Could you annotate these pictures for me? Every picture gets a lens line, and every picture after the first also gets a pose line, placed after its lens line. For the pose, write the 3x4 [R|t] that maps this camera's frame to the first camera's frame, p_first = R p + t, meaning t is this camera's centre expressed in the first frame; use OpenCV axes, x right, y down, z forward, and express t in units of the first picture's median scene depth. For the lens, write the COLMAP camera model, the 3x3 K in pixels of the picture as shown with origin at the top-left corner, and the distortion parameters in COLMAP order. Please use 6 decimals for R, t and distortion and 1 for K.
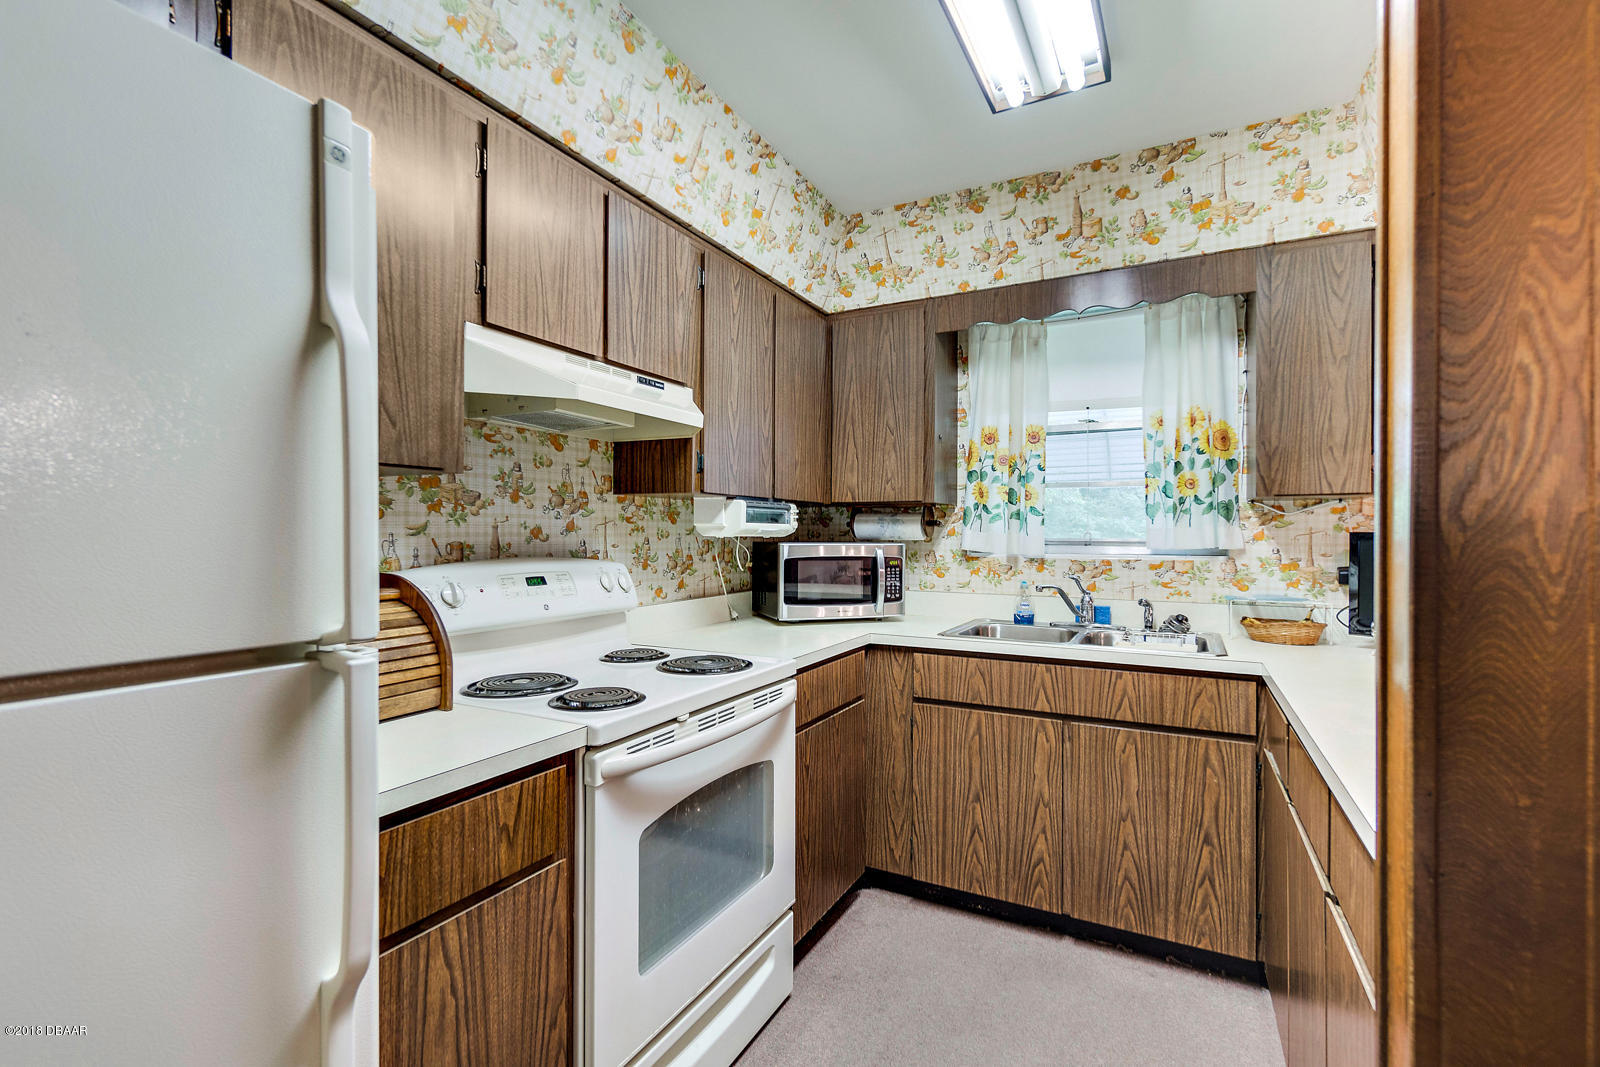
lens RADIAL K [[707.7, 0, 789.4], [0, 707.7, 537.9], [0, 0, 1]] dist [-0.001902, -0.000385]
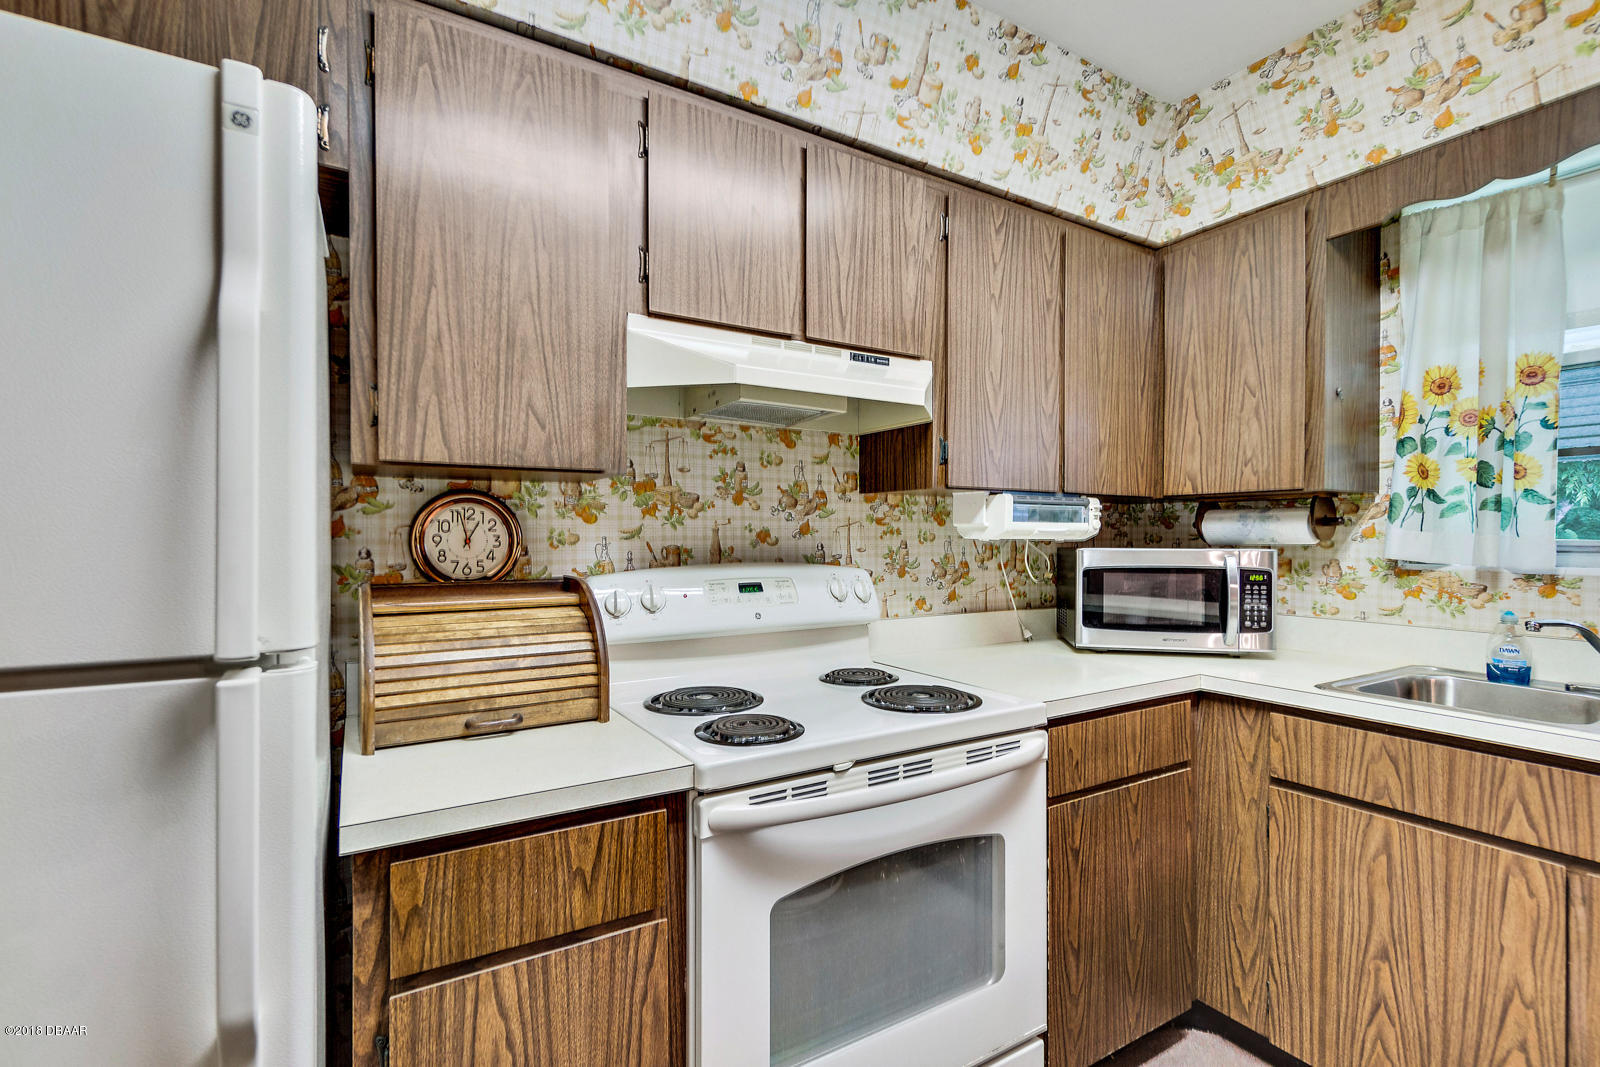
lens RADIAL K [[710.9, 0, 792.1], [0, 710.9, 541.2], [0, 0, 1]] dist [0.001261, -0.002278]
pose [[0.858464, -0.000497, -0.512874, 0.137642], [0.000697, 1.000000, 0.000198, -0.000641], [0.512874, -0.000528, 0.858464, 0.187332]]
